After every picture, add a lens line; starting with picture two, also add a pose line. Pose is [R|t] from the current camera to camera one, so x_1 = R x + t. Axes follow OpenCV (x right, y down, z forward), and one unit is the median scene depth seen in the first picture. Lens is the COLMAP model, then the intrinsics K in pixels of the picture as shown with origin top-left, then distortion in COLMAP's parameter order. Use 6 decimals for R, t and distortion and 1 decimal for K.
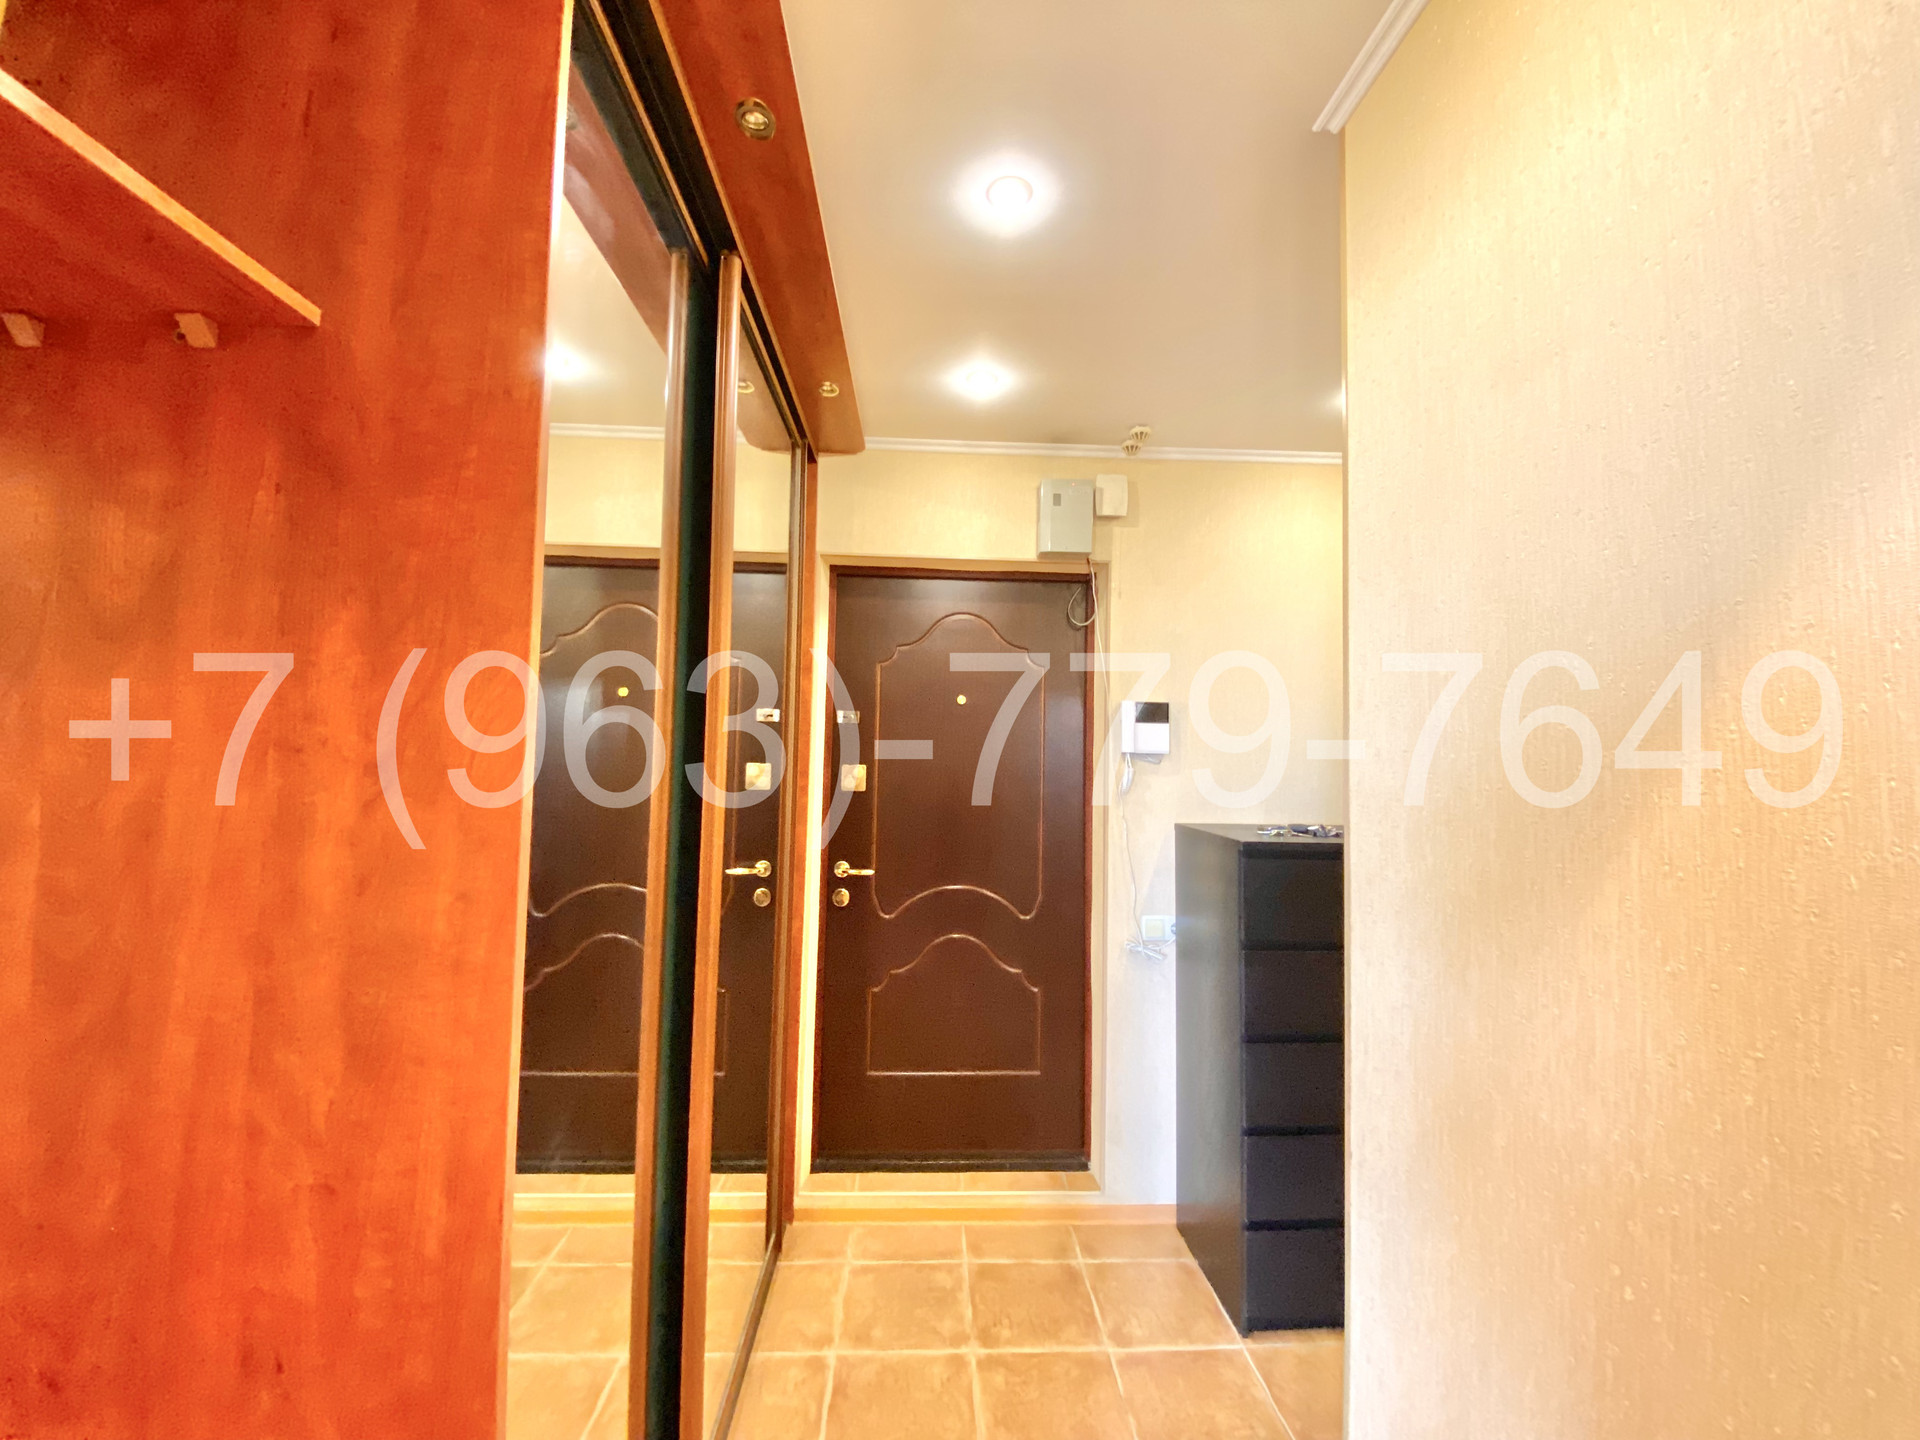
lens RADIAL K [[765.2, 0, 952.0], [0, 765.2, 714.9], [0, 0, 1]] dist [0.019129, -0.021676]
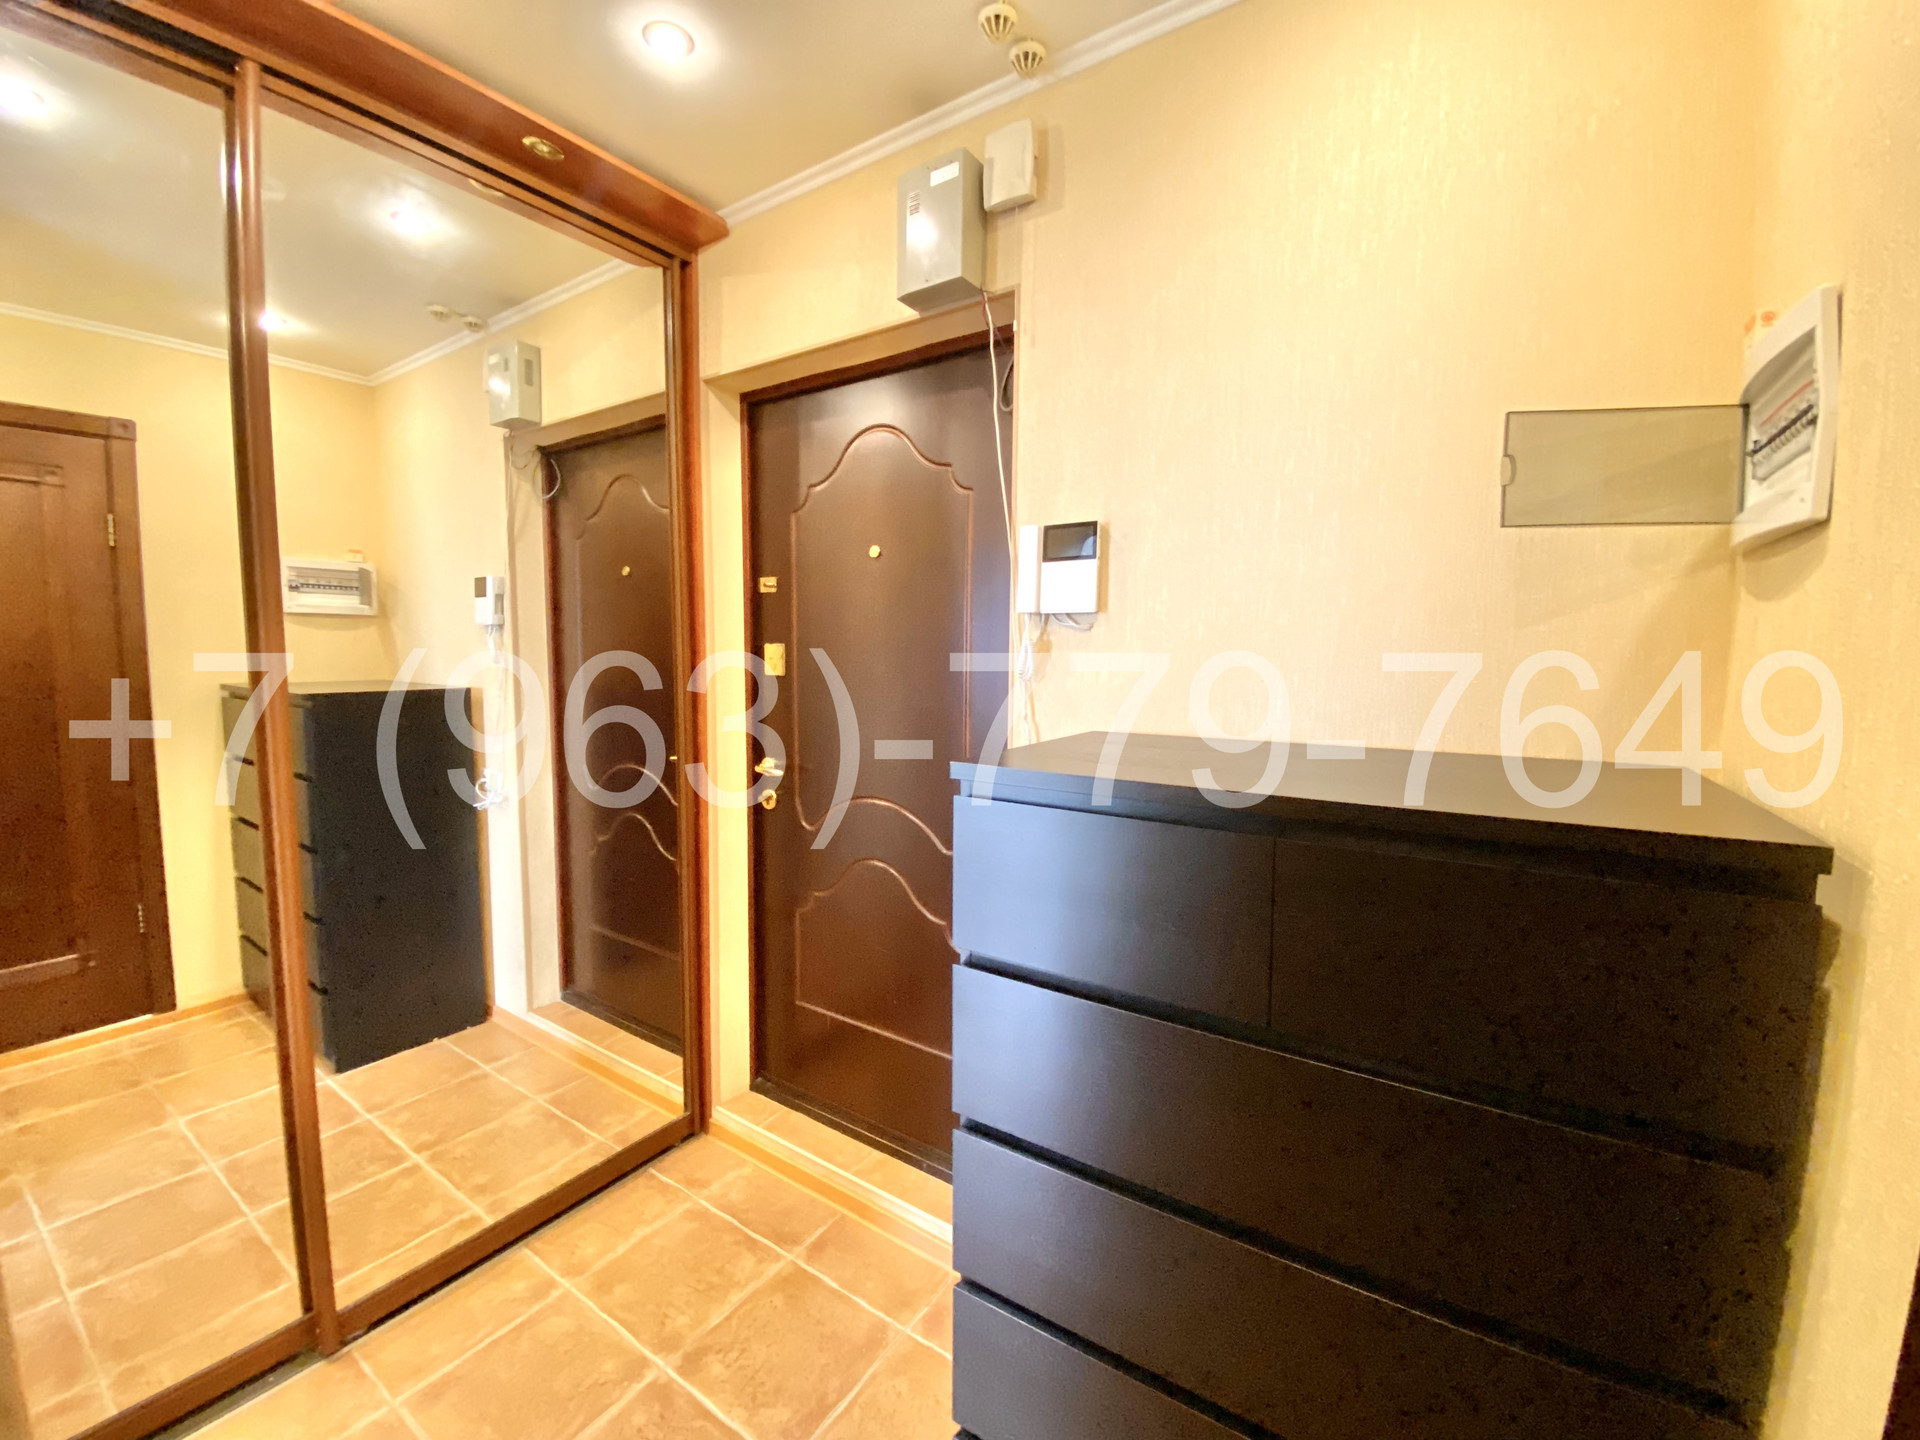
lens RADIAL K [[765.2, 0, 952.0], [0, 765.2, 714.9], [0, 0, 1]] dist [0.019129, -0.021676]
pose [[0.802969, 0.034920, -0.594997, 0.540335], [0.043602, 0.992166, 0.117073, 0.055706], [0.594424, -0.119949, 0.795156, 0.469601]]
